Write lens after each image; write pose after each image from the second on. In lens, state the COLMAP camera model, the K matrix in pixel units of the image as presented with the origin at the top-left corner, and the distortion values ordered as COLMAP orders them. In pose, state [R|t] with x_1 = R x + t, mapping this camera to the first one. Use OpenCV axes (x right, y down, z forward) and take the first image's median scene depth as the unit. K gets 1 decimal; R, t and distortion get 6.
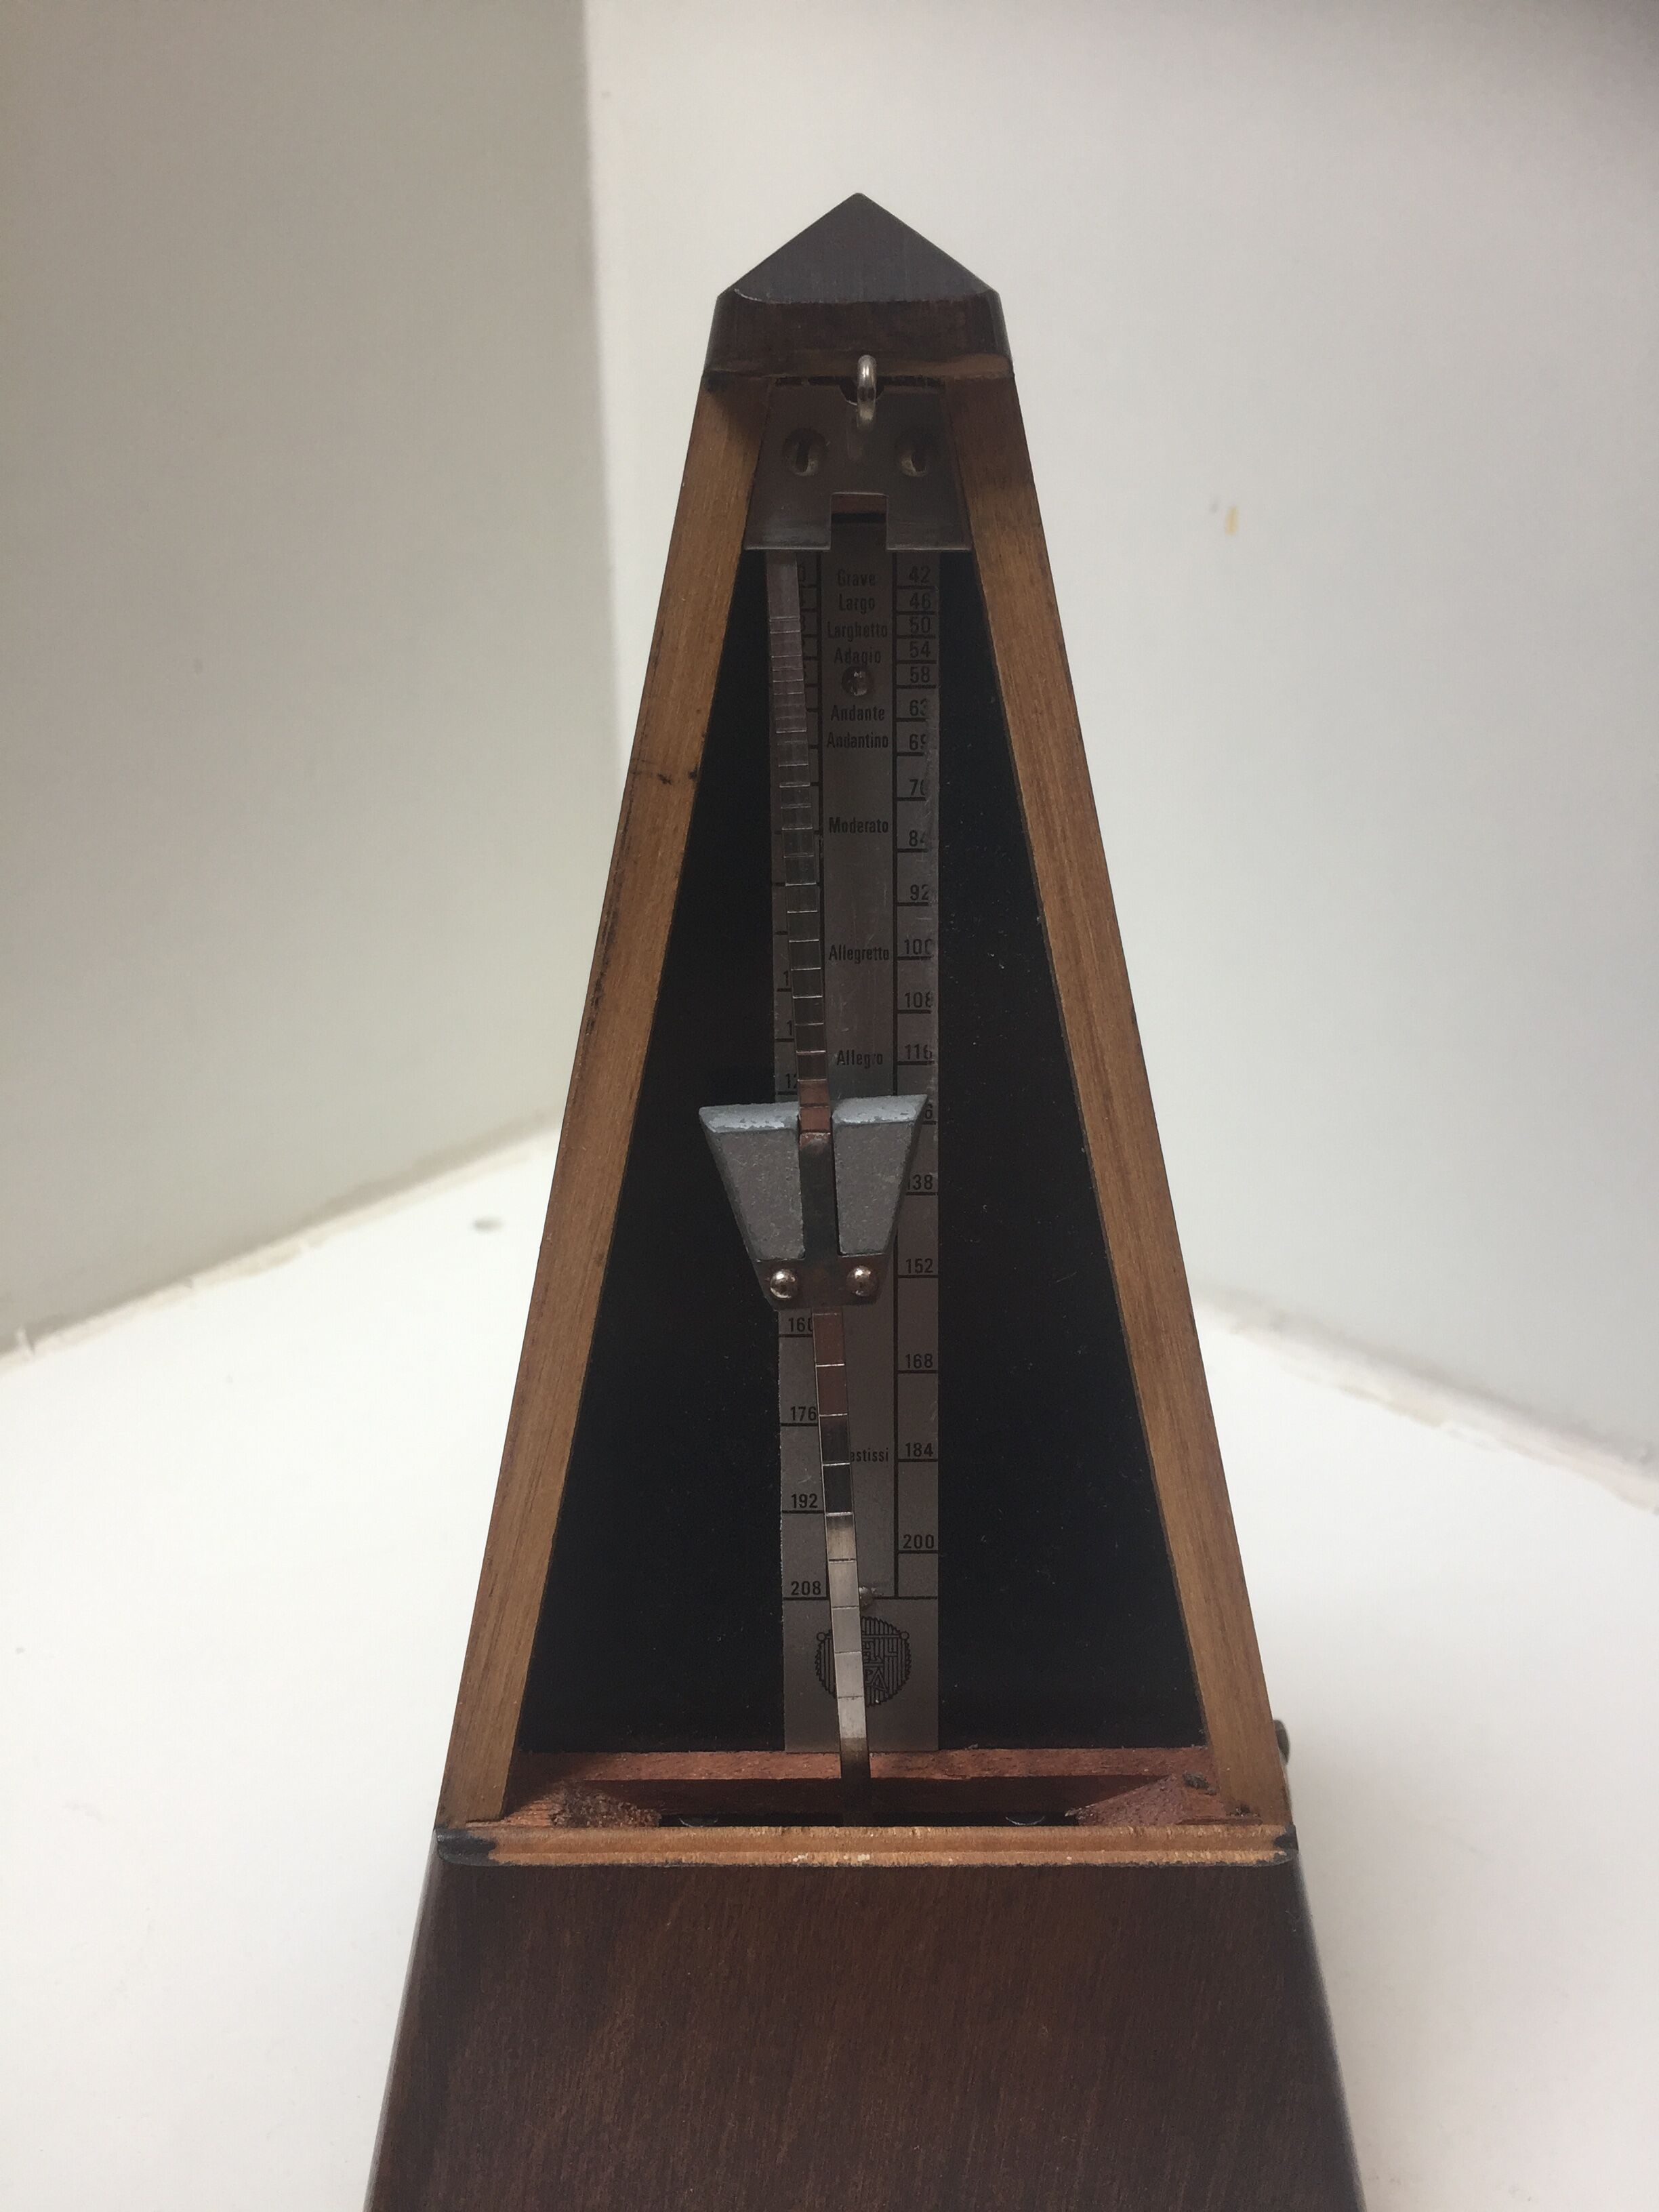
lens RADIAL K [[1978.9, 0, 823.4], [0, 1978.9, 1146.7], [0, 0, 1]] dist [0.047615, -0.121317]
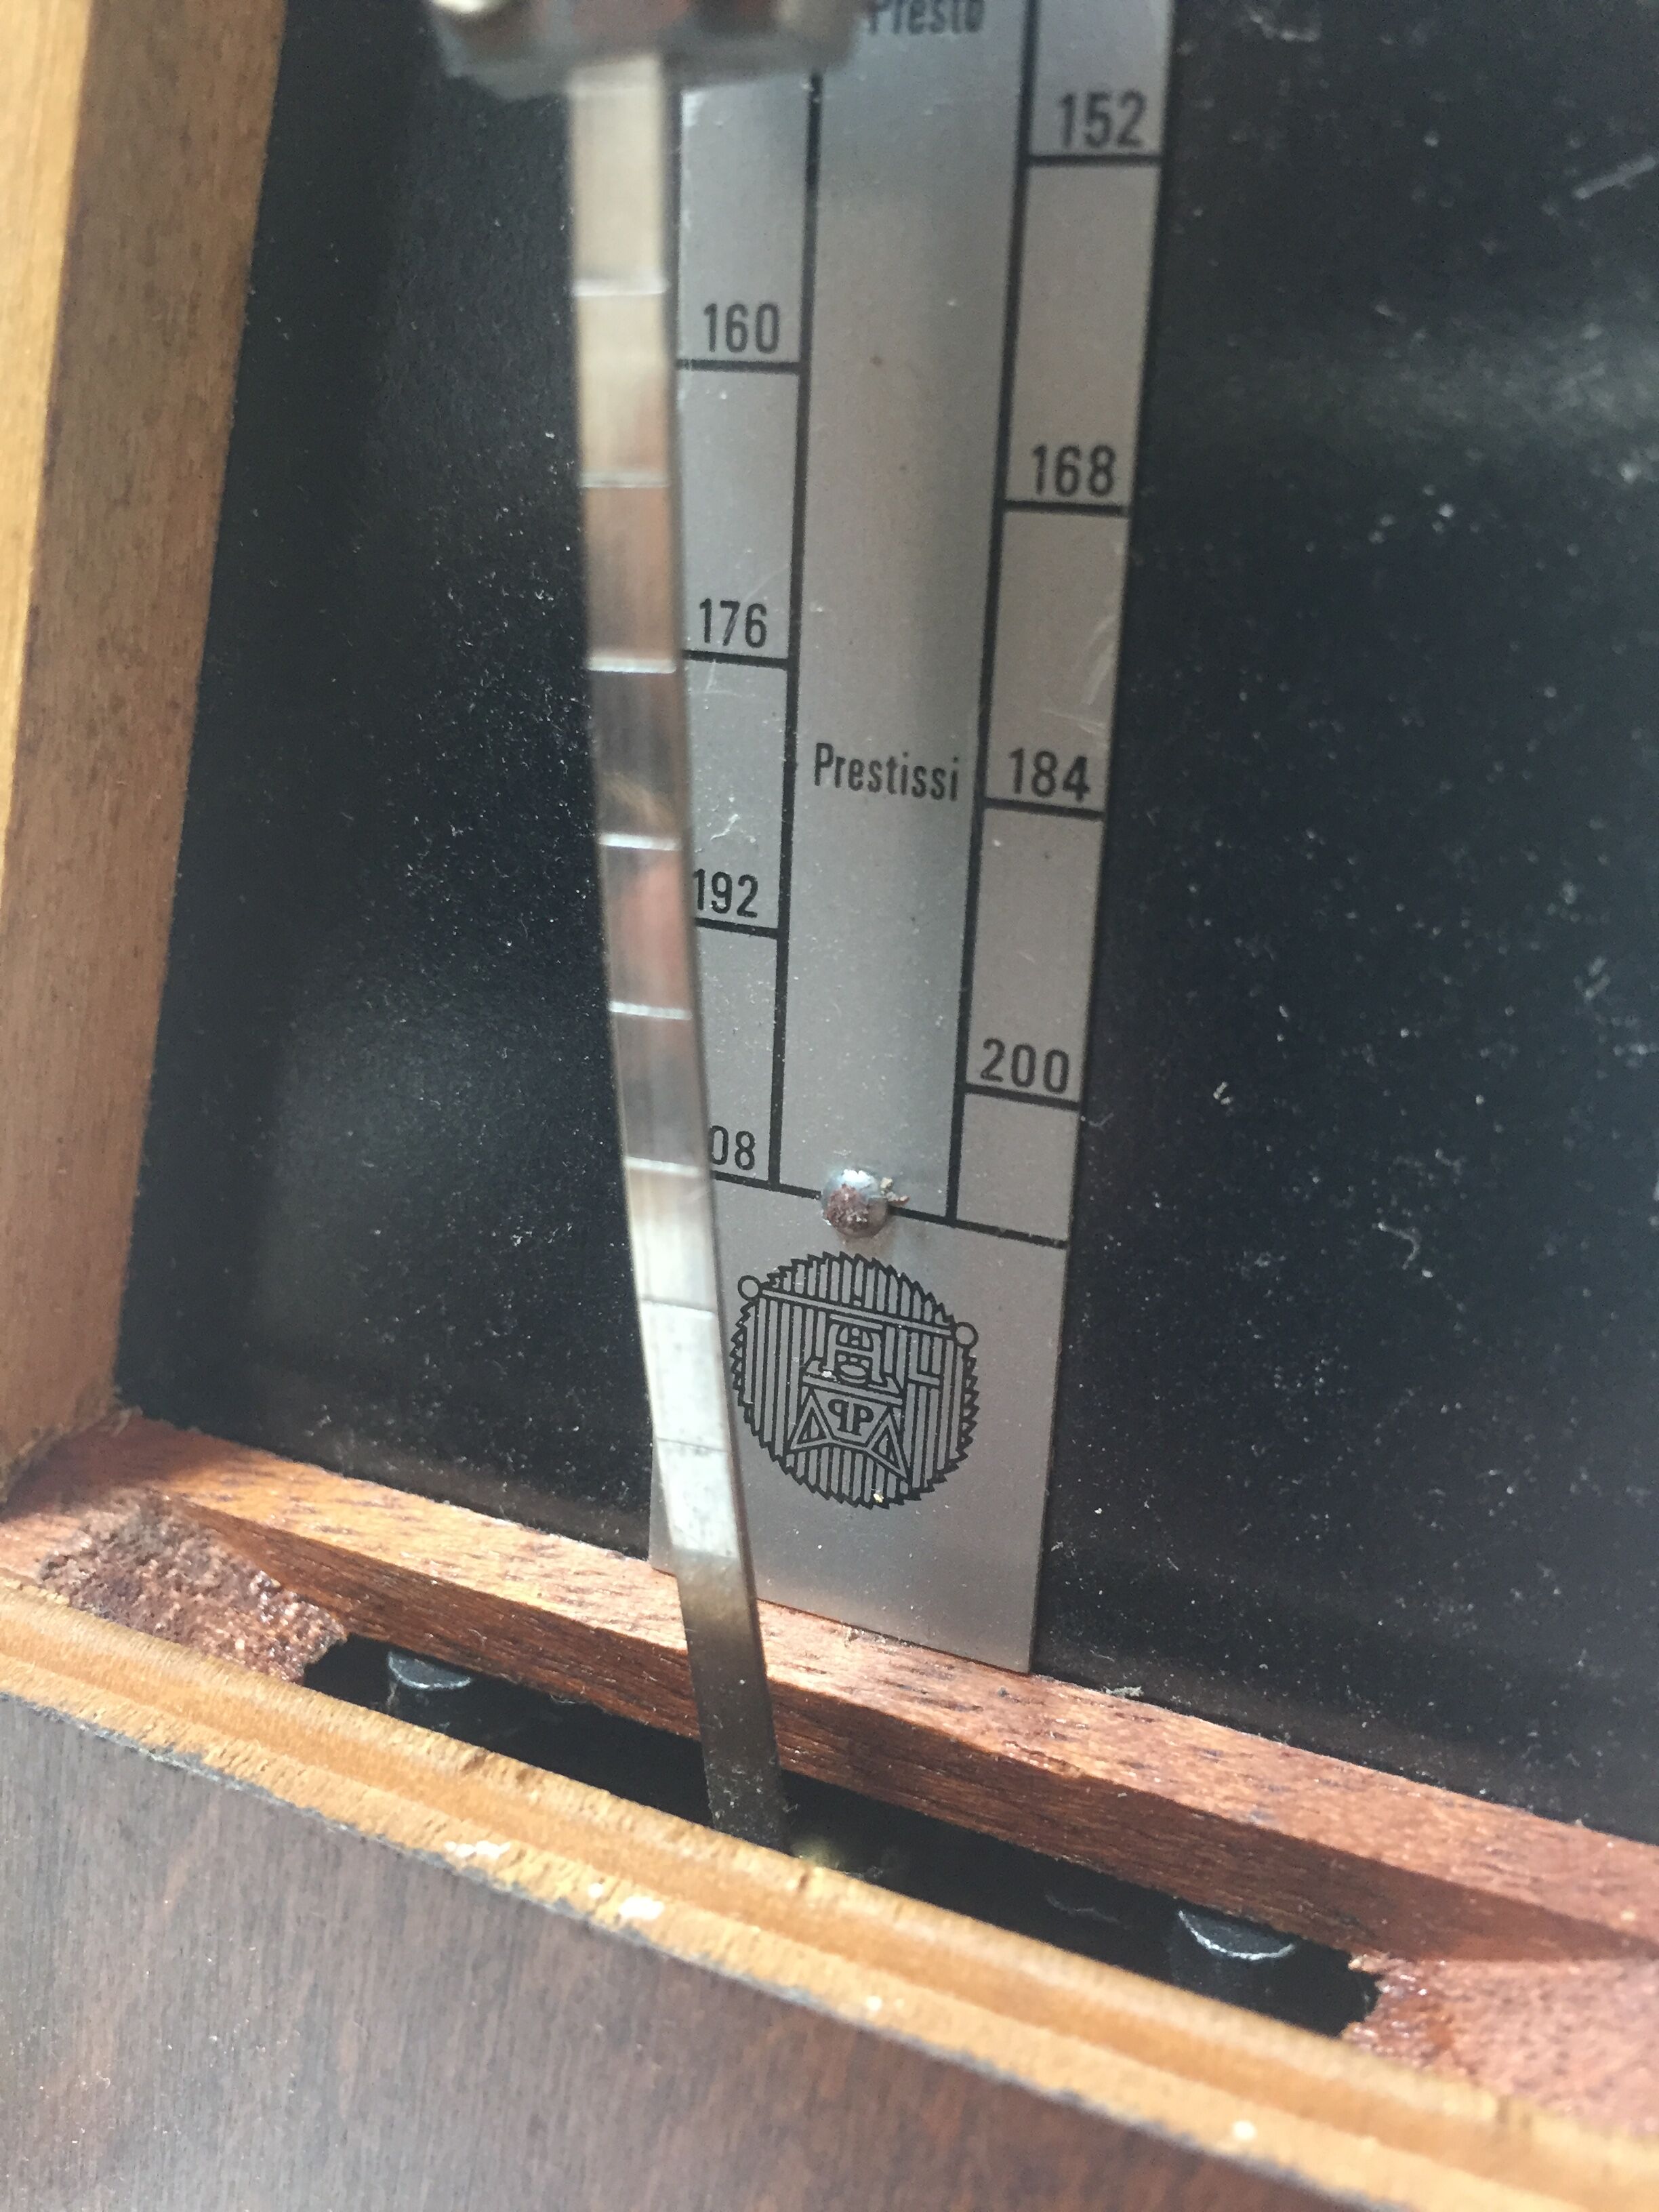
lens RADIAL K [[1978.9, 0, 823.4], [0, 1978.9, 1146.7], [0, 0, 1]] dist [0.047615, -0.121317]
pose [[0.901776, 0.177229, -0.394196, 0.152914], [-0.141020, 0.982797, 0.119259, 0.178644], [0.408551, -0.051955, 0.911255, 0.684055]]
